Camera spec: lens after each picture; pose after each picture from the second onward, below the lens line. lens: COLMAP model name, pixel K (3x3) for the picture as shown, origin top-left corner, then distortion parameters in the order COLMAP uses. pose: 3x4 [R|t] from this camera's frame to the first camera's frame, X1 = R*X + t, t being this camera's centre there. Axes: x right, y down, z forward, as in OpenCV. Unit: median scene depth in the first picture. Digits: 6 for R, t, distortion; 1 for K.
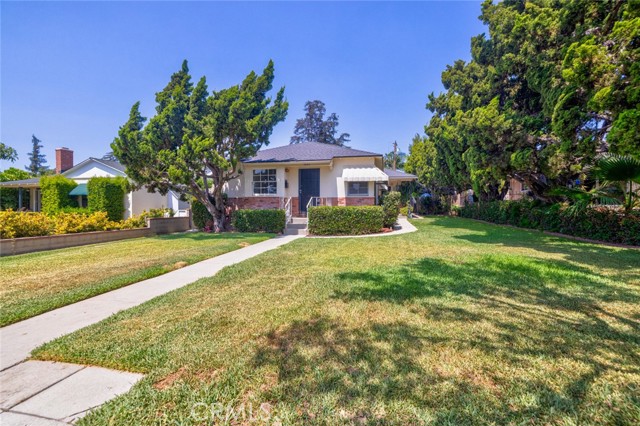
lens RADIAL K [[274.0, 0, 319.2], [0, 274.0, 208.1], [0, 0, 1]] dist [0.002572, 0.000611]
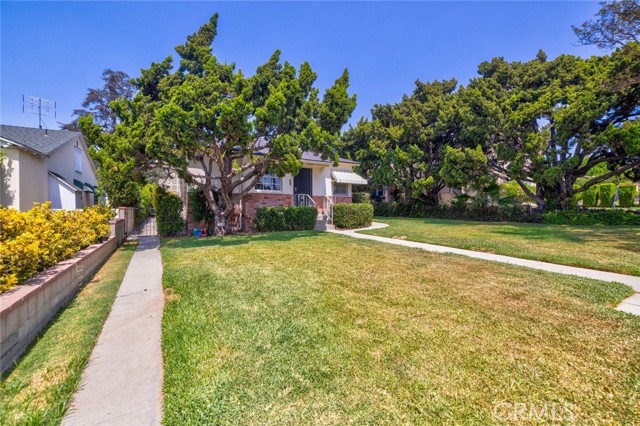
lens RADIAL K [[269.0, 0, 321.2], [0, 269.0, 209.3], [0, 0, 1]] dist [0.002608, 0.000052]
pose [[0.708062, -0.008146, 0.706103, -0.734155], [0.007201, 0.999965, 0.004315, 0.010414], [-0.706113, 0.002029, 0.708096, 0.237769]]
